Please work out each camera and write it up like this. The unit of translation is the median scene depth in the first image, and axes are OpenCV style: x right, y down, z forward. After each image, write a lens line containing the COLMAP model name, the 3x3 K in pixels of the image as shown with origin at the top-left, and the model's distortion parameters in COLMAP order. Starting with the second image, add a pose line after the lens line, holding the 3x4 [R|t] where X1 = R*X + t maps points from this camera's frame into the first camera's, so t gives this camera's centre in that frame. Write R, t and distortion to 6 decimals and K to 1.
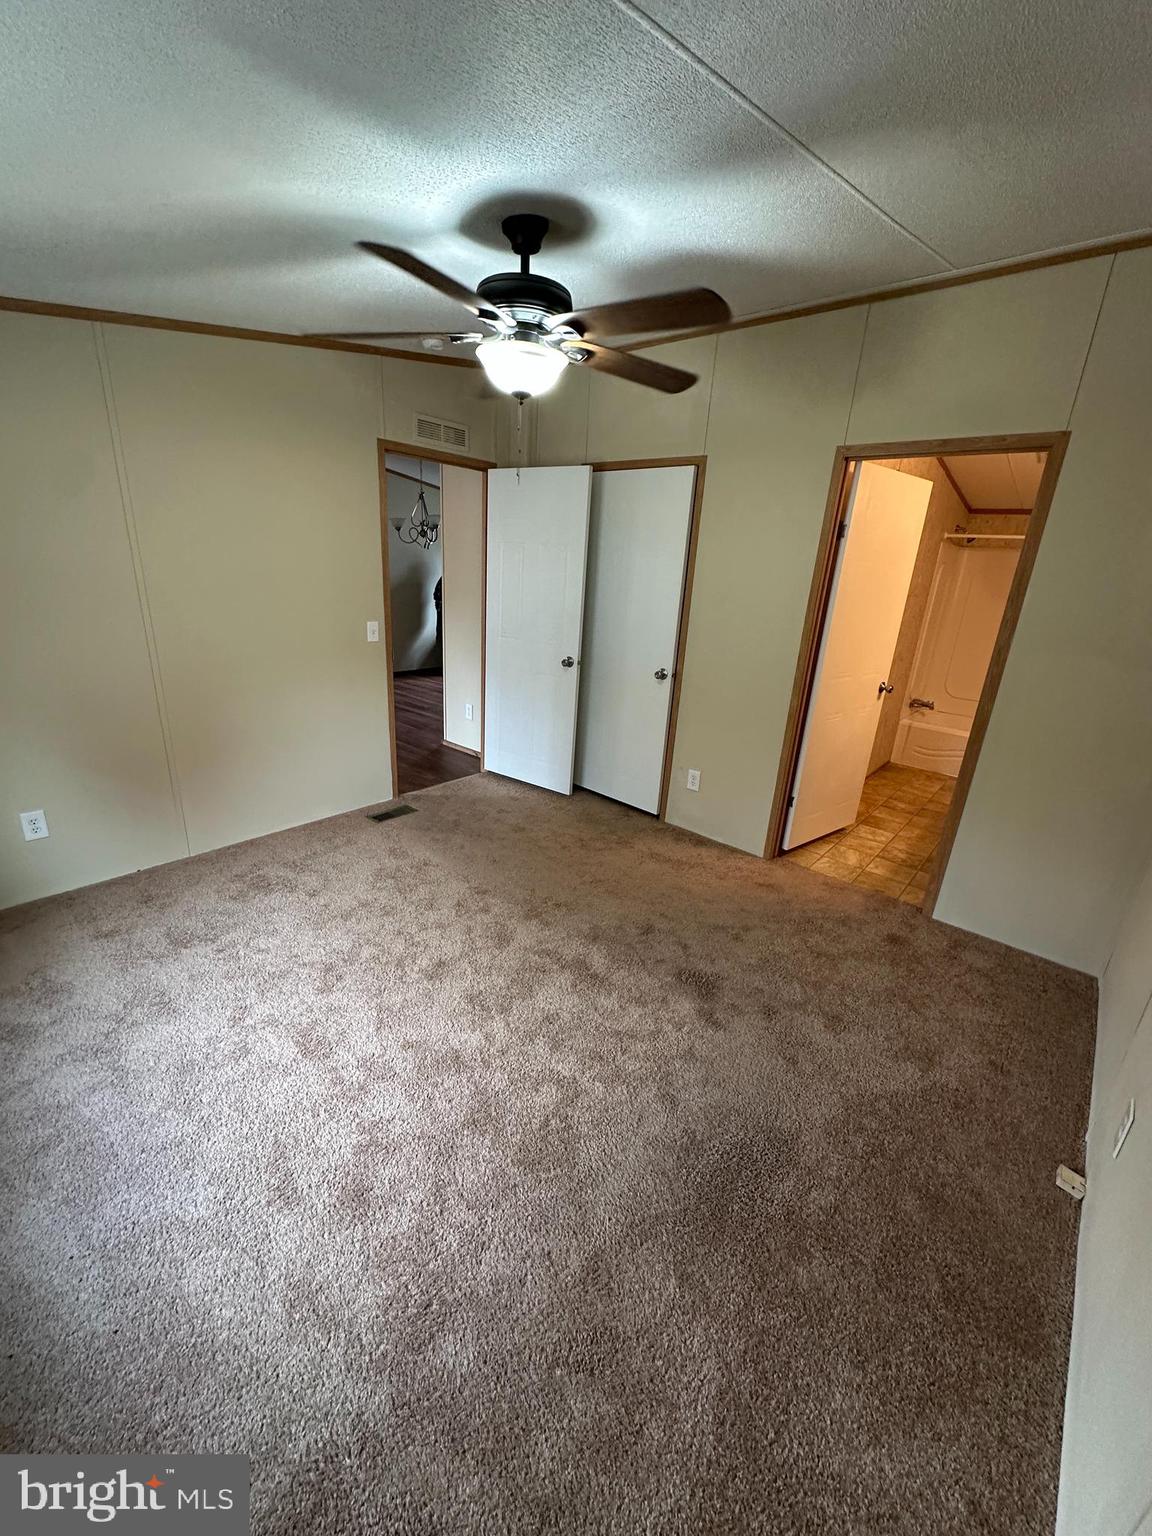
lens RADIAL K [[609.2, 0, 581.6], [0, 609.2, 775.5], [0, 0, 1]] dist [-0.001228, -0.000237]
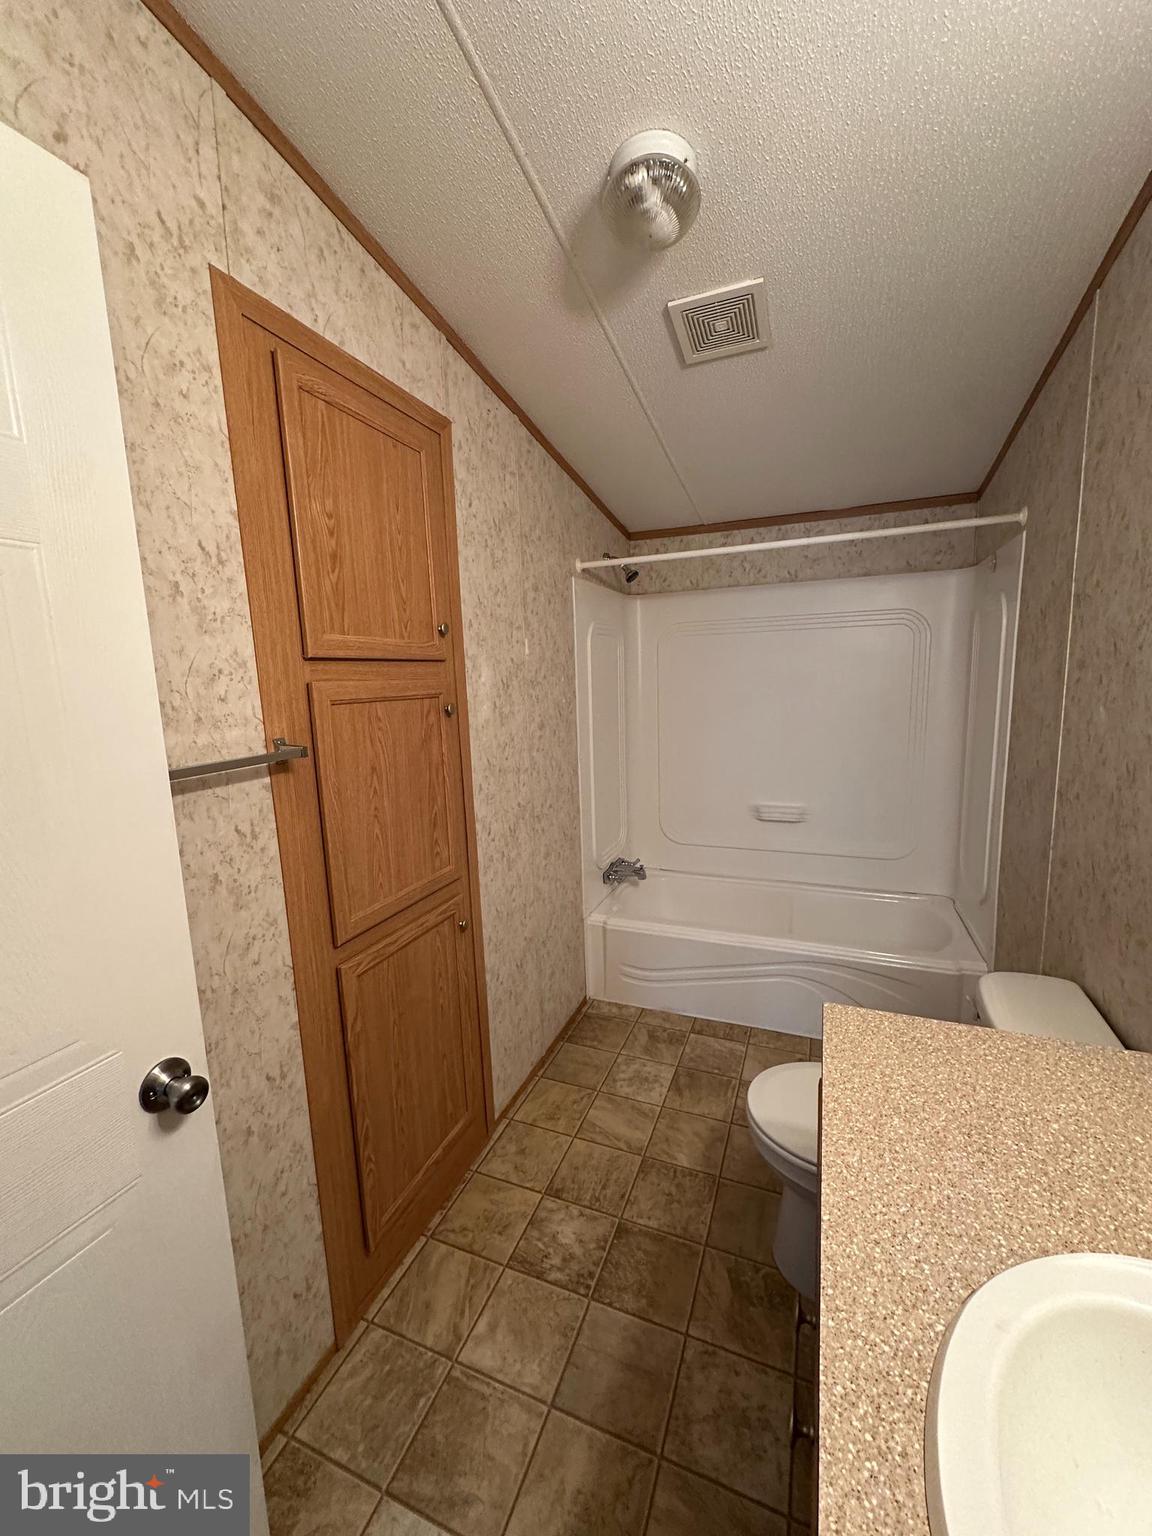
lens RADIAL K [[609.2, 0, 577.3], [0, 609.2, 770.8], [0, 0, 1]] dist [-0.001228, -0.000237]
pose [[0.945095, -0.143198, 0.293752, 0.466252], [0.189818, 0.972249, -0.136754, -0.171973], [-0.266017, 0.185005, 0.946049, 0.603909]]
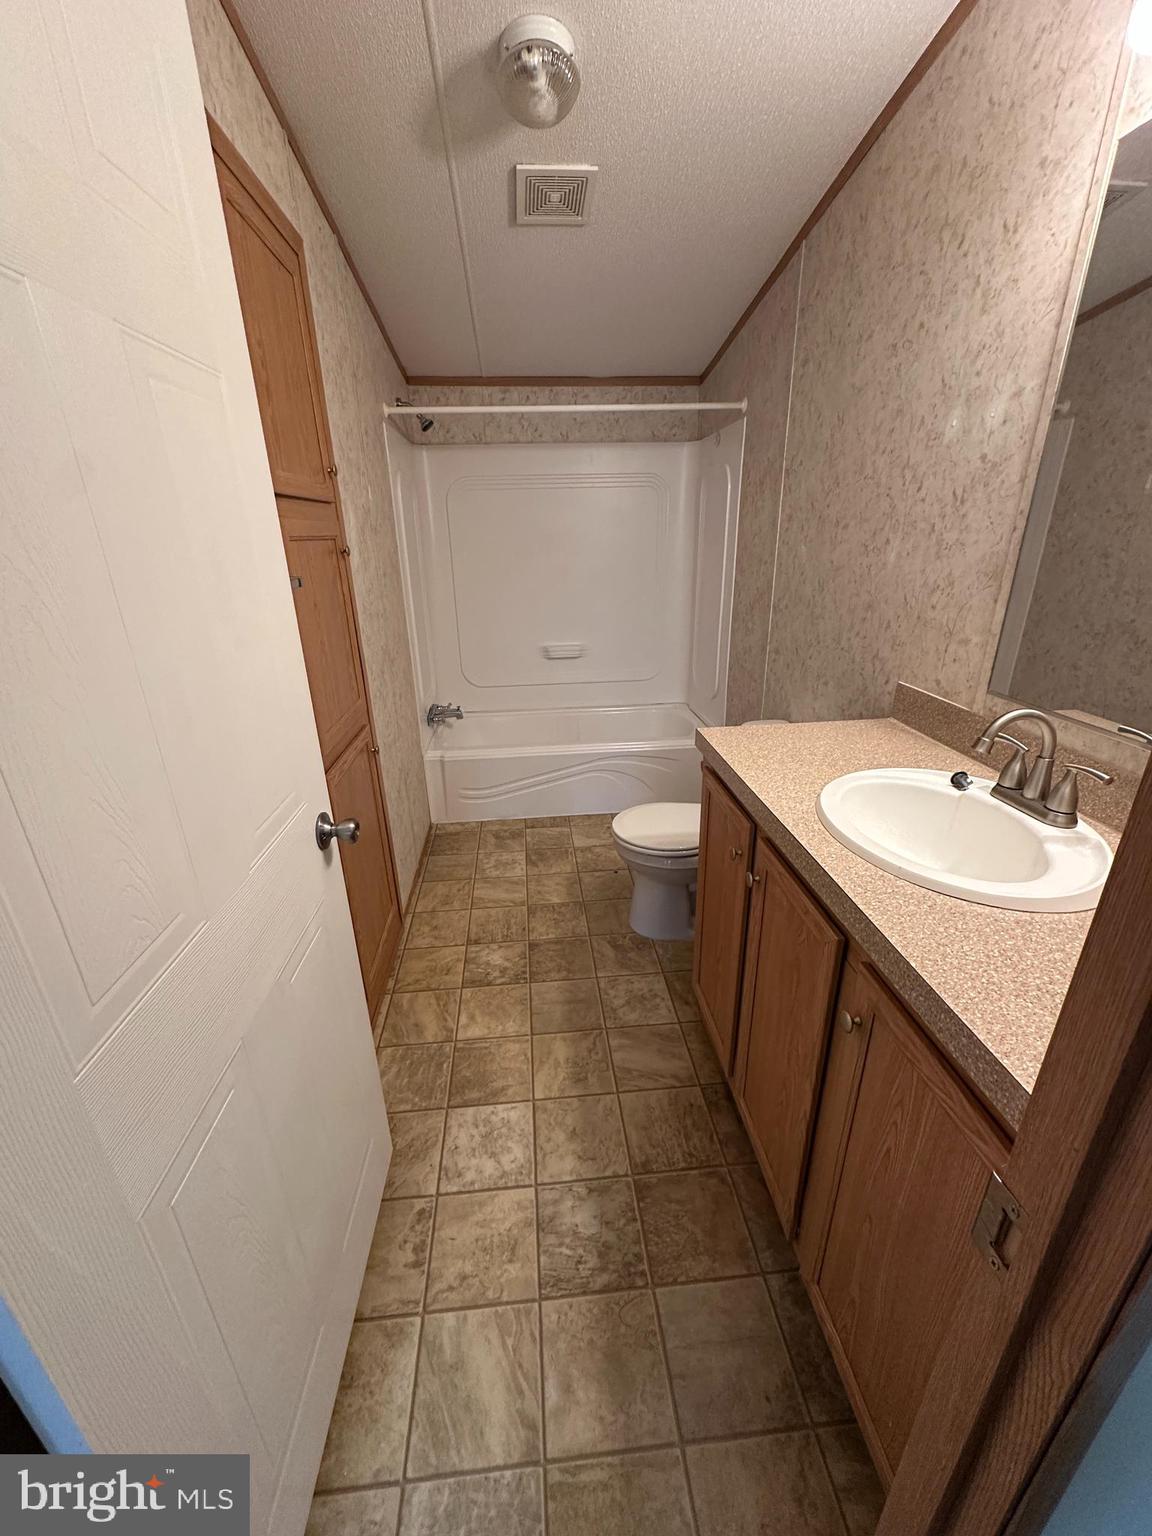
lens RADIAL K [[609.2, 0, 572.9], [0, 609.2, 771.0], [0, 0, 1]] dist [-0.001228, -0.000237]
pose [[0.699717, -0.335680, 0.630647, 0.309309], [0.293040, 0.939918, 0.175164, -0.164578], [-0.651555, 0.062239, 0.756044, 0.578176]]
